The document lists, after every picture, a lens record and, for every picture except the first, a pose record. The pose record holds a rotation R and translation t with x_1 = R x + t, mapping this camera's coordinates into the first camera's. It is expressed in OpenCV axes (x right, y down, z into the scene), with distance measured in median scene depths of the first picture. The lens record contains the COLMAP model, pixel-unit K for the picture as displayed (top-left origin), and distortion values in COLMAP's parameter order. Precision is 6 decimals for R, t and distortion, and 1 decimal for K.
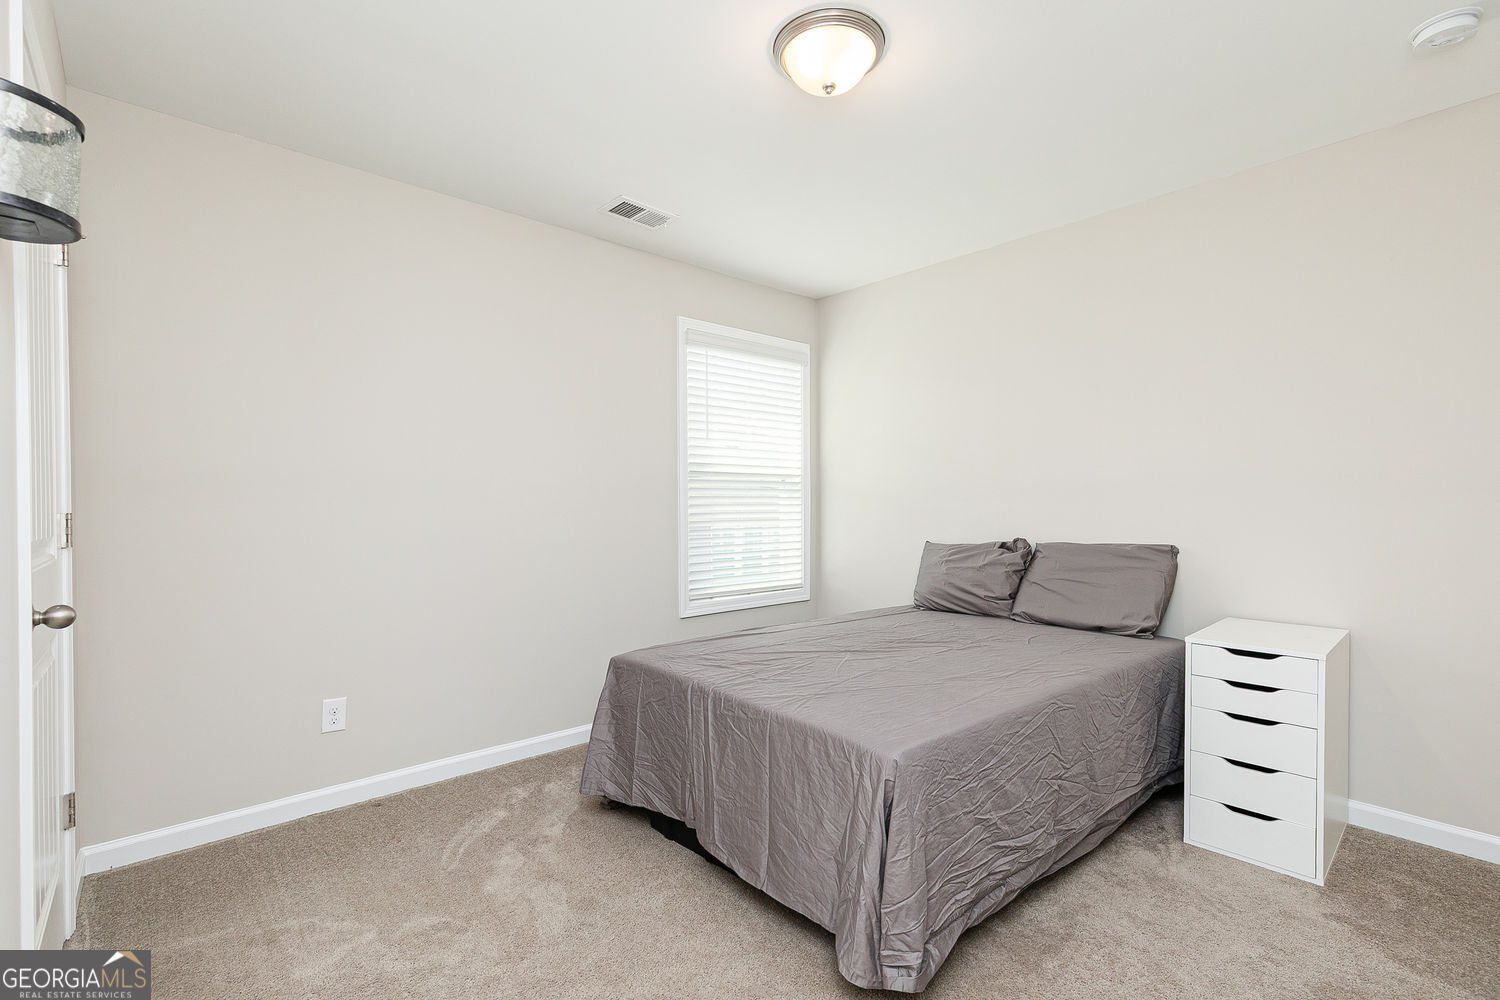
lens RADIAL K [[666.9, 0, 752.5], [0, 666.9, 505.4], [0, 0, 1]] dist [-0.001261, -0.000278]
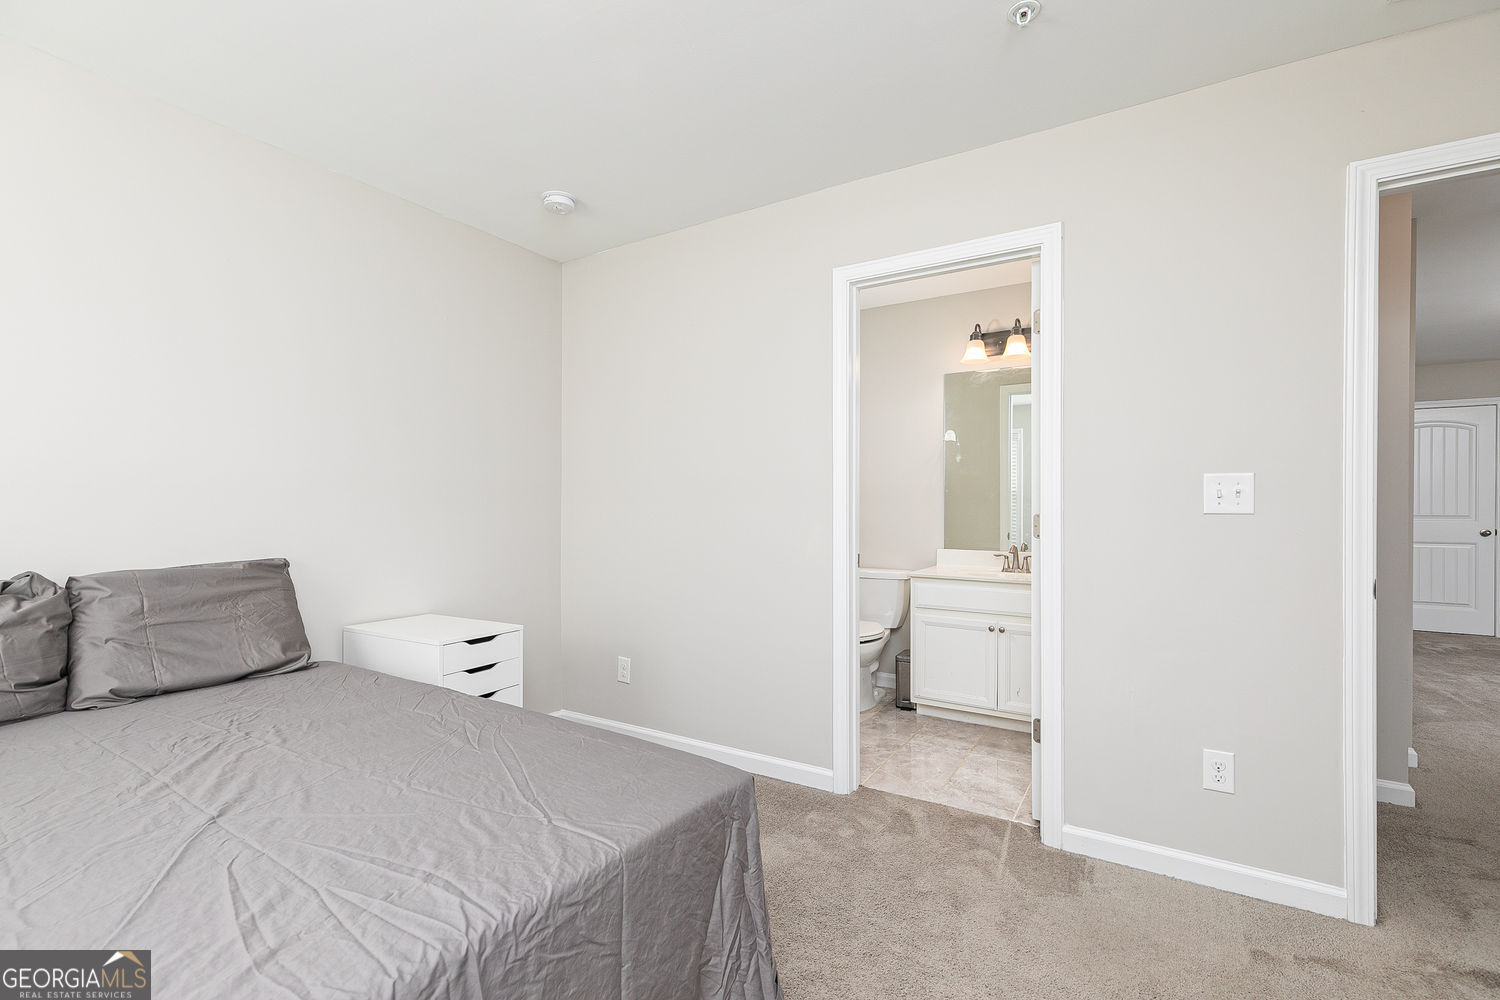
lens RADIAL K [[666.9, 0, 752.5], [0, 666.9, 505.4], [0, 0, 1]] dist [-0.001261, -0.000278]
pose [[-0.254053, 0.003978, 0.967182, -0.333619], [0.012952, 0.999916, -0.000710, -0.000521], [-0.967103, 0.012347, -0.254084, 0.590498]]
